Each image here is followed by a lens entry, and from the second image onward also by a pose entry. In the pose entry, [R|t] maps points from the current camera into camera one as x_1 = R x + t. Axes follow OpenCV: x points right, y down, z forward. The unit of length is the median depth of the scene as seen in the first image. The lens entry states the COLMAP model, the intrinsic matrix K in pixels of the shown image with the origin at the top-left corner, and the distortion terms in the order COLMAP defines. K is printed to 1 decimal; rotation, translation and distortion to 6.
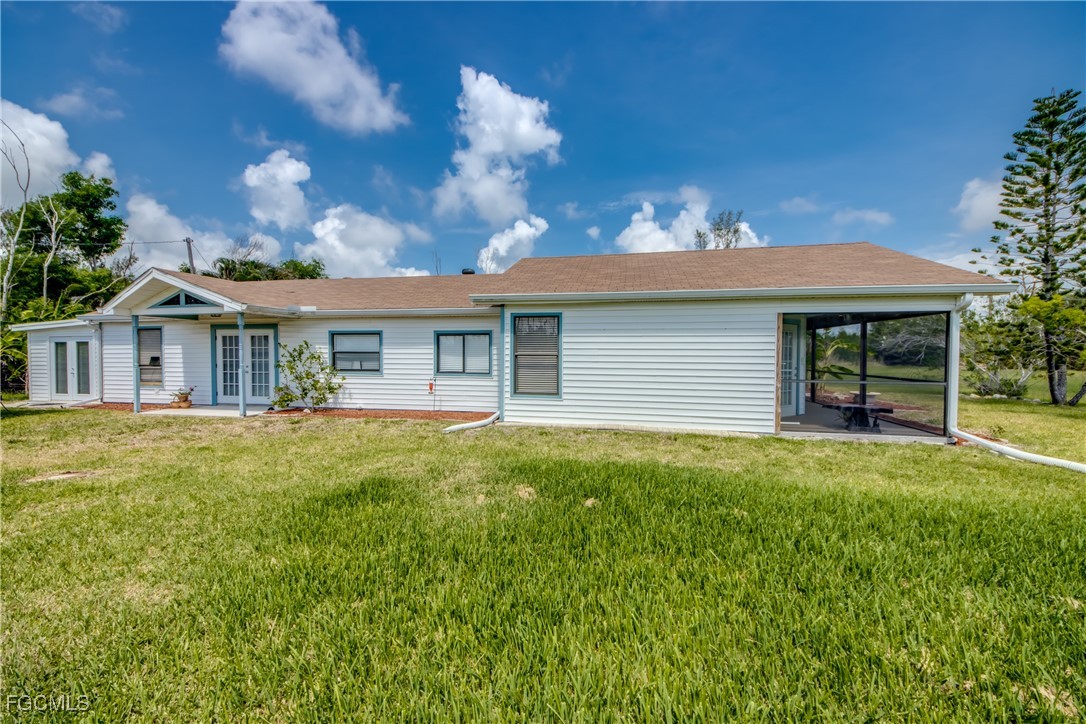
lens RADIAL K [[420.1, 0, 537.8], [0, 420.1, 364.9], [0, 0, 1]] dist [0.017440, -0.015749]
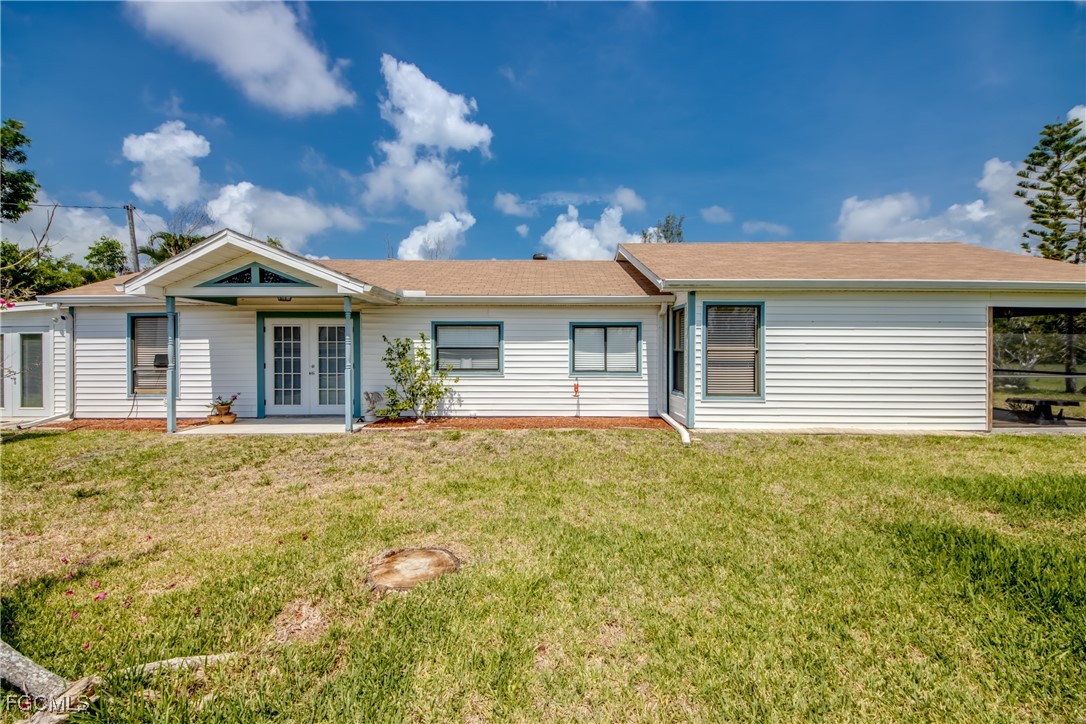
lens RADIAL K [[405.6, 0, 498.8], [0, 405.6, 353.6], [0, 0, 1]] dist [0.016092, -0.011605]
pose [[0.982904, -0.004768, 0.184055, -0.490495], [0.007538, 0.999869, -0.014357, -0.006454], [-0.183962, 0.015499, 0.982811, 0.201952]]
